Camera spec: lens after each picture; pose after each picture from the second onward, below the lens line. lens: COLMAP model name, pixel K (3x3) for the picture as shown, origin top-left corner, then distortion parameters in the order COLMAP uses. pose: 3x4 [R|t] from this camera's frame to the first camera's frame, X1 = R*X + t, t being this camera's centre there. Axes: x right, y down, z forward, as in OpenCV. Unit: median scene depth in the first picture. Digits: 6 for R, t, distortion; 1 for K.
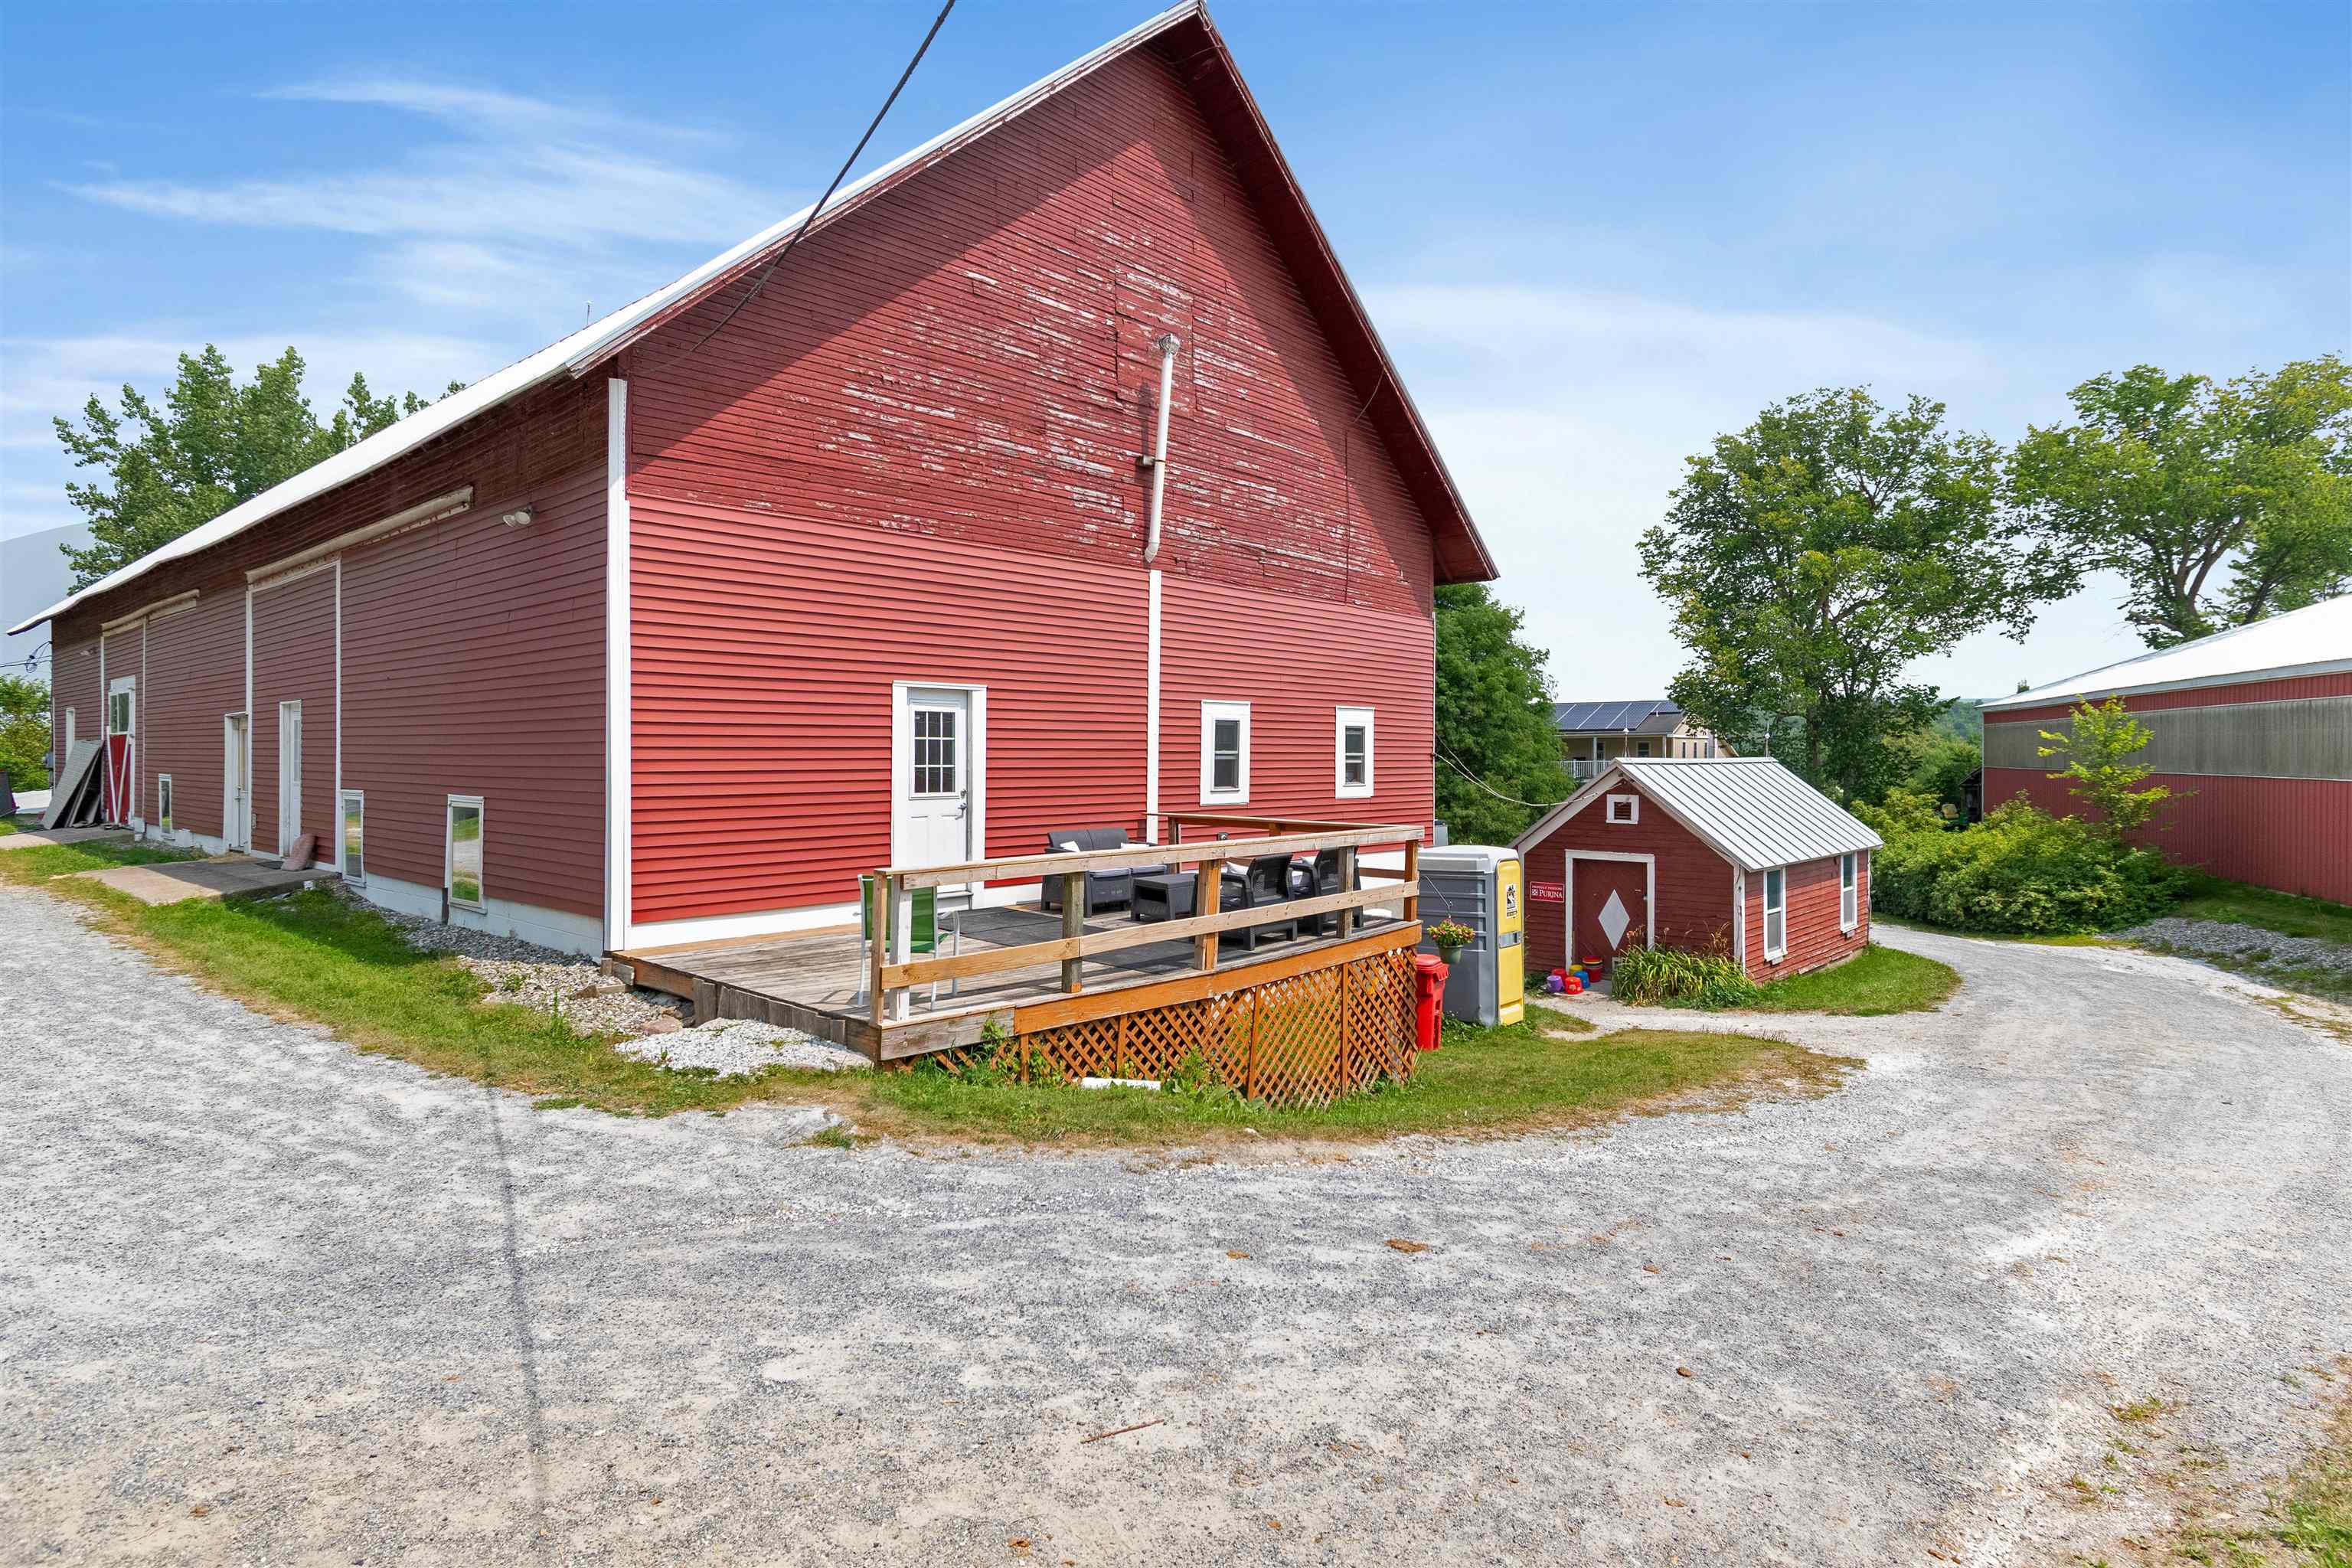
lens RADIAL K [[1240.3, 0, 1172.7], [0, 1240.3, 769.4], [0, 0, 1]] dist [0.000604, -0.001244]
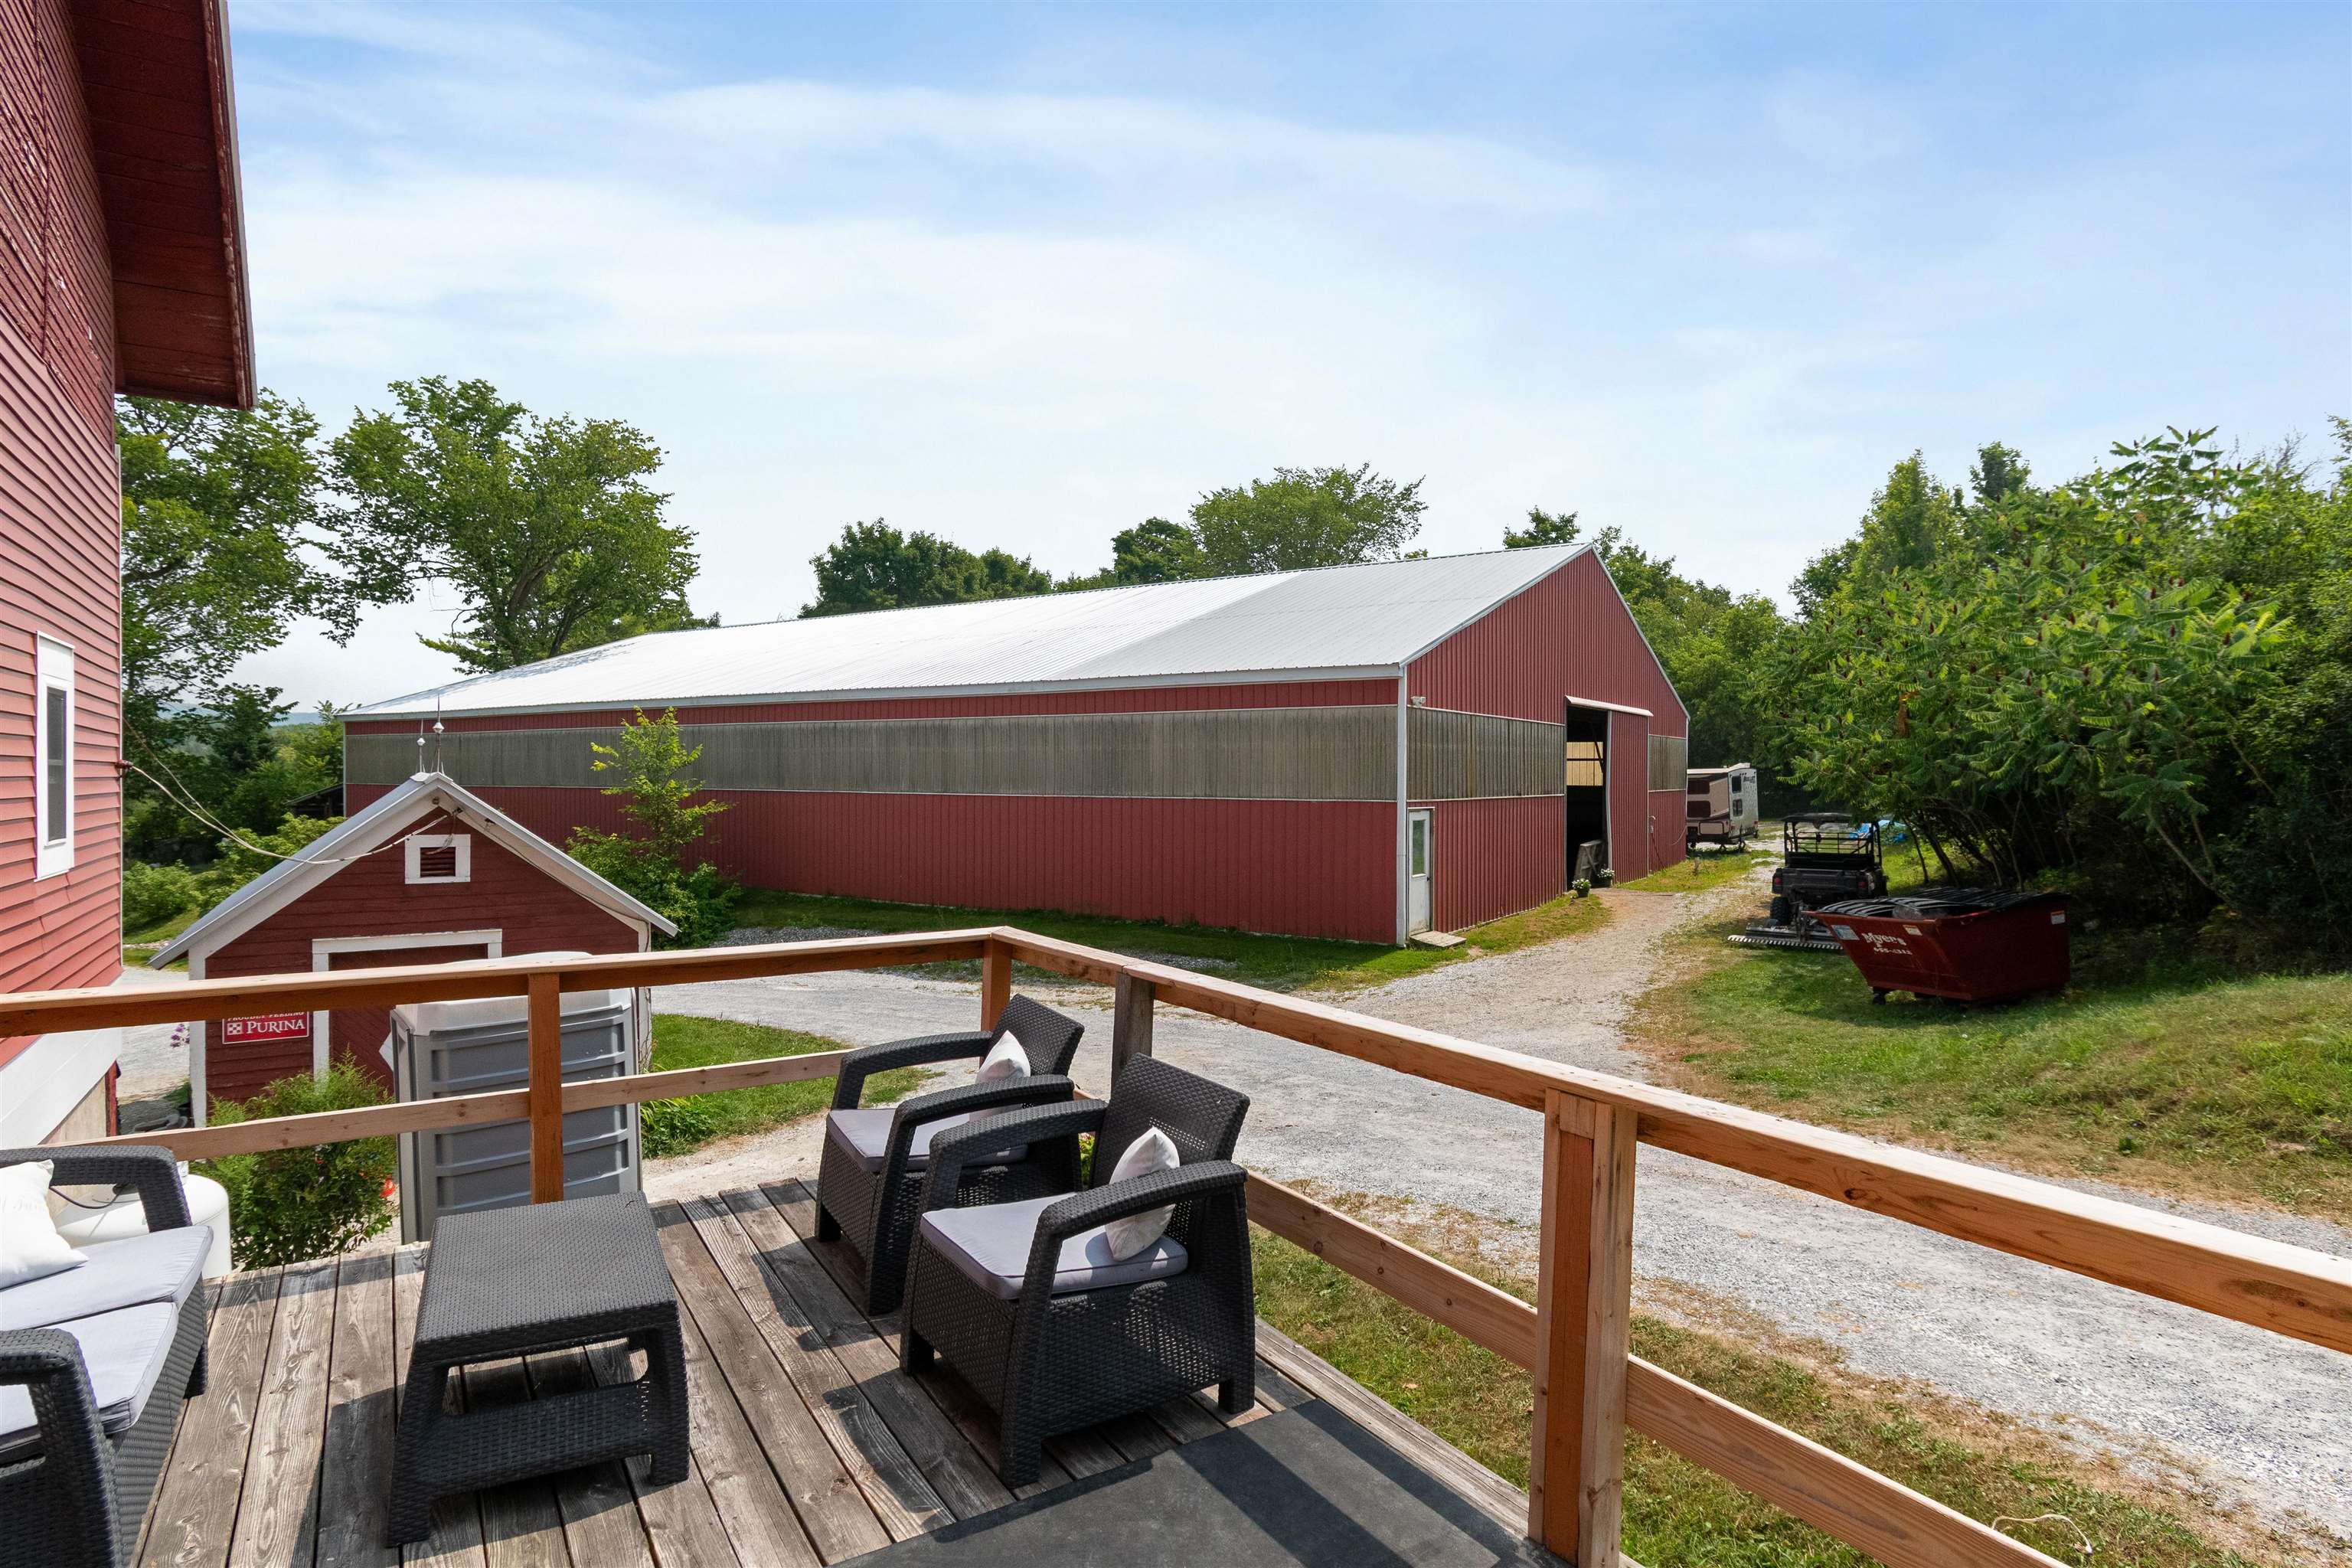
lens RADIAL K [[1240.3, 0, 1176.6], [0, 1240.3, 788.9], [0, 0, 1]] dist [0.000604, -0.001244]
pose [[0.248806, -0.012088, 0.968478, -0.083044], [0.008836, 0.999909, 0.010210, -0.002869], [-0.968513, 0.006017, 0.248890, 0.352469]]
